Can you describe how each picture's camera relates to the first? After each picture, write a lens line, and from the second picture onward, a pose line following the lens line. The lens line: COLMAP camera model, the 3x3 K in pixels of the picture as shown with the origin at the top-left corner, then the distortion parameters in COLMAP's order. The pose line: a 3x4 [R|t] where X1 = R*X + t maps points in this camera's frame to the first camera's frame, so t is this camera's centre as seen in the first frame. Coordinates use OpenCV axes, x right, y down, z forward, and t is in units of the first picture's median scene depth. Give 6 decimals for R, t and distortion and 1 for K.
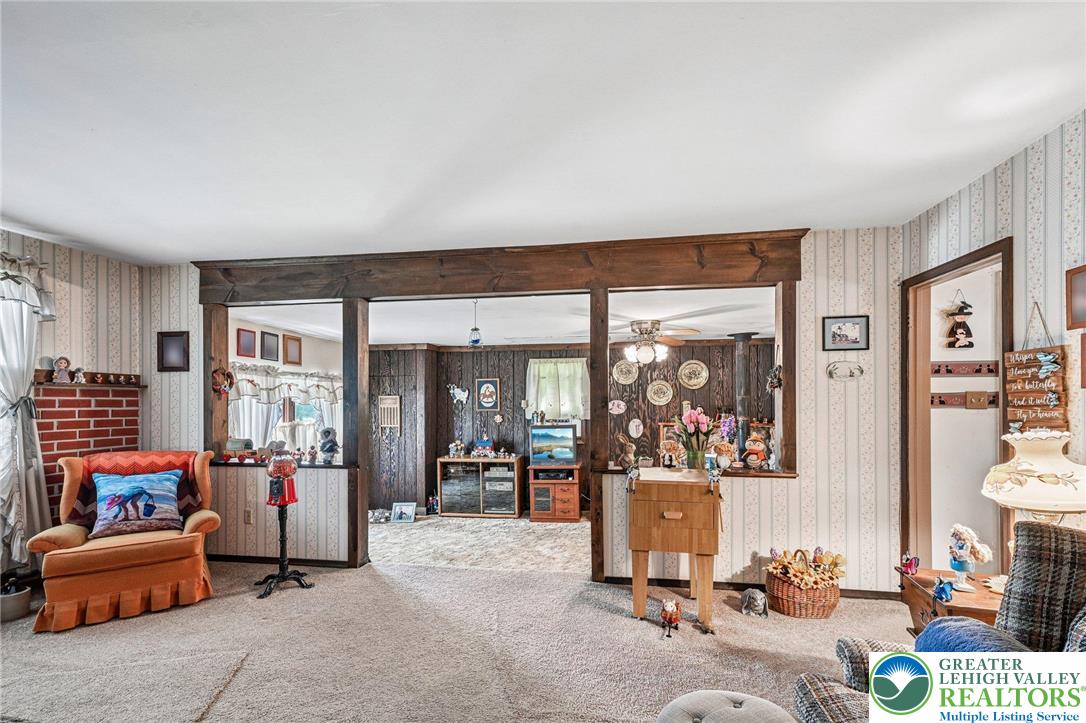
lens RADIAL K [[484.2, 0, 550.8], [0, 484.2, 398.6], [0, 0, 1]] dist [0.012511, 0.000680]
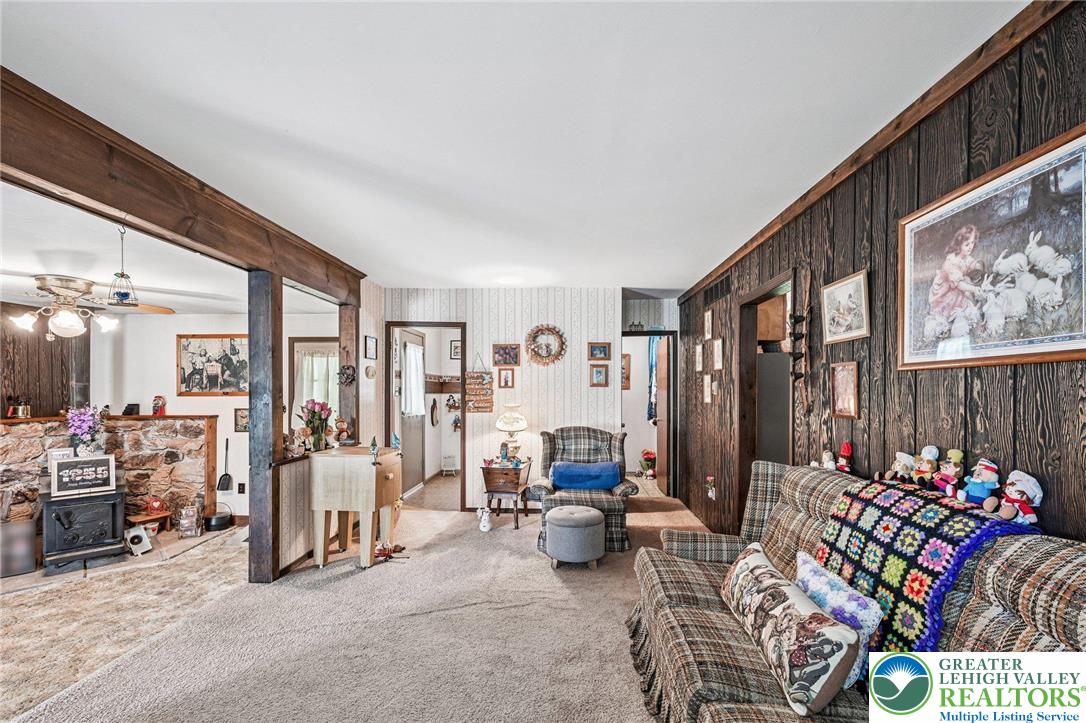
lens RADIAL K [[484.2, 0, 550.8], [0, 484.2, 398.6], [0, 0, 1]] dist [0.012511, 0.000680]
pose [[-0.117133, -0.006267, 0.993096, -0.929518], [-0.002939, 0.999978, 0.005964, 0.012163], [-0.993112, -0.002220, -0.117149, 0.573244]]
